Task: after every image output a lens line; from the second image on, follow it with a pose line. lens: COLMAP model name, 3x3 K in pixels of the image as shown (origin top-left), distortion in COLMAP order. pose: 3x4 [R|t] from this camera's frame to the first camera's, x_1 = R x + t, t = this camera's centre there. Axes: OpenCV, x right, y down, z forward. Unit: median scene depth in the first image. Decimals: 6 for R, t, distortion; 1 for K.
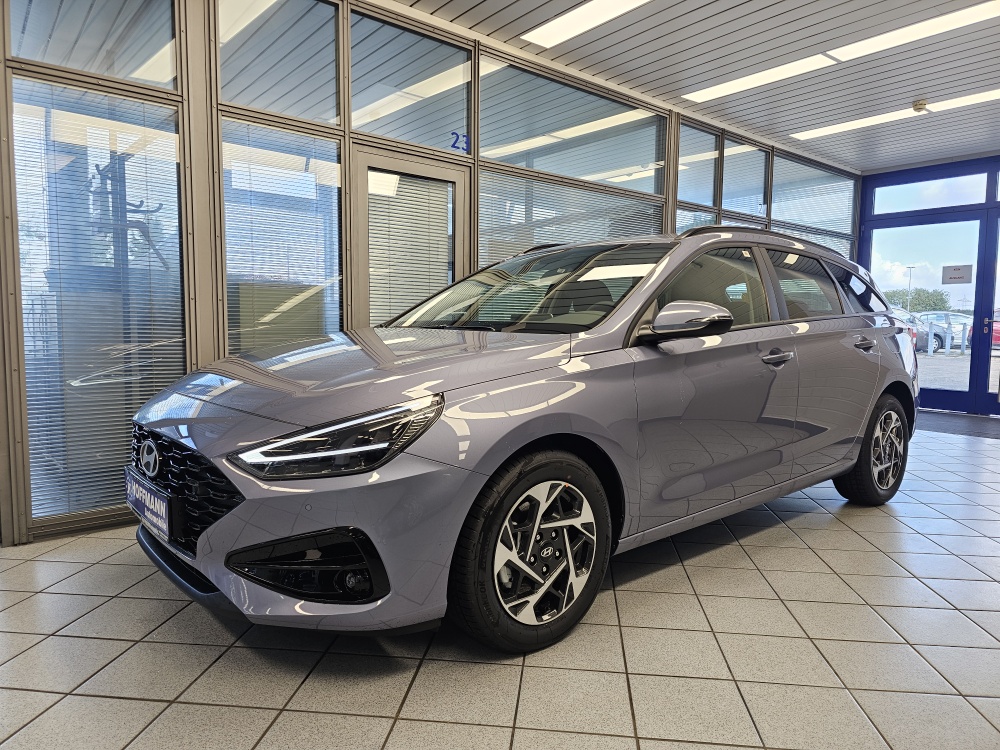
lens RADIAL K [[692.7, 0, 504.8], [0, 692.7, 381.1], [0, 0, 1]] dist [0.047870, -0.057479]
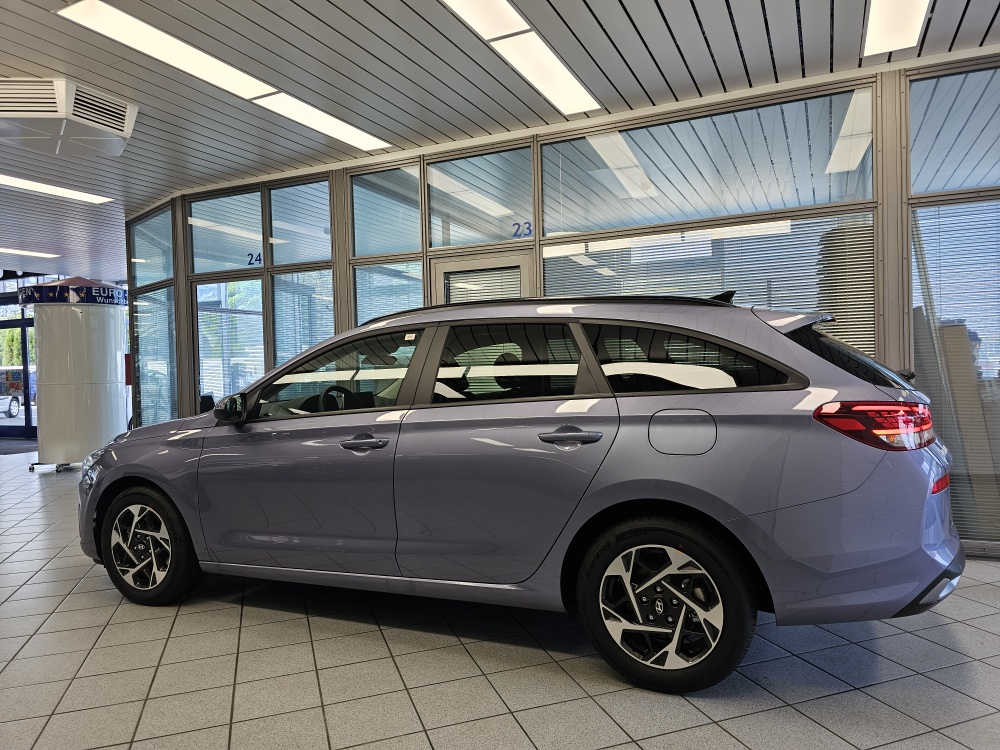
lens RADIAL K [[692.7, 0, 494.8], [0, 692.7, 381.7], [0, 0, 1]] dist [0.047870, -0.057479]
pose [[0.404334, 0.002262, -0.914609, 1.932279], [-0.046327, 0.998764, -0.018010, -0.159732], [0.913437, 0.049653, 0.403939, 1.073477]]
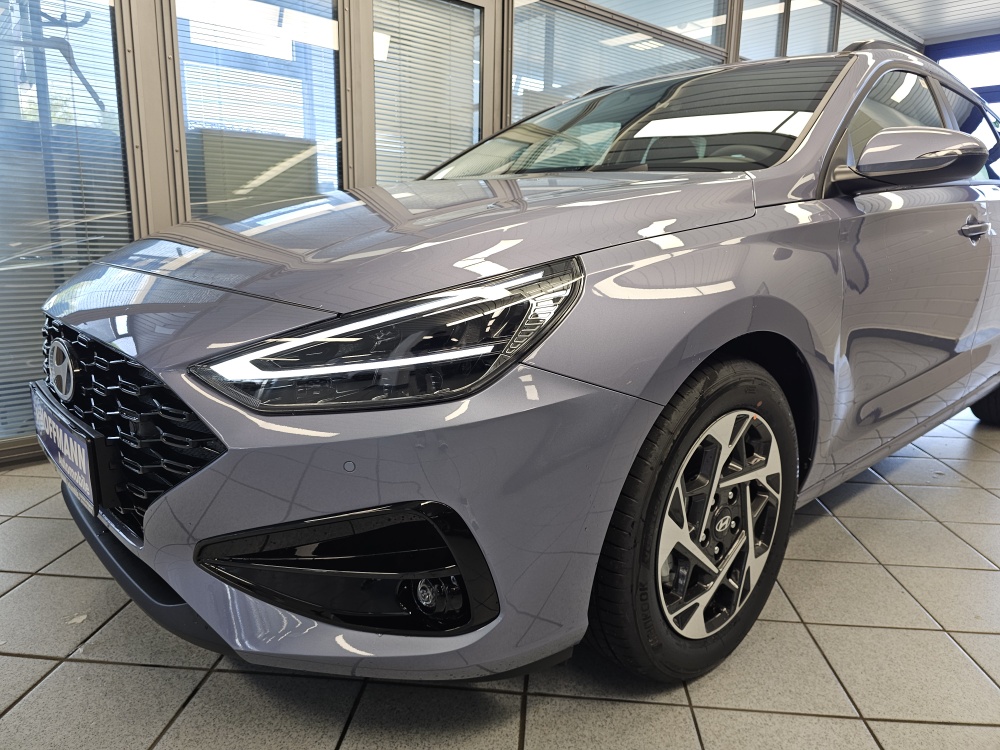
lens RADIAL K [[692.7, 0, 497.4], [0, 692.7, 370.0], [0, 0, 1]] dist [0.047870, -0.057479]
pose [[0.999662, 0.002464, 0.025892, -0.154776], [-0.005591, 0.992584, 0.121435, 0.037024], [-0.025400, -0.121539, 0.992262, 0.408365]]
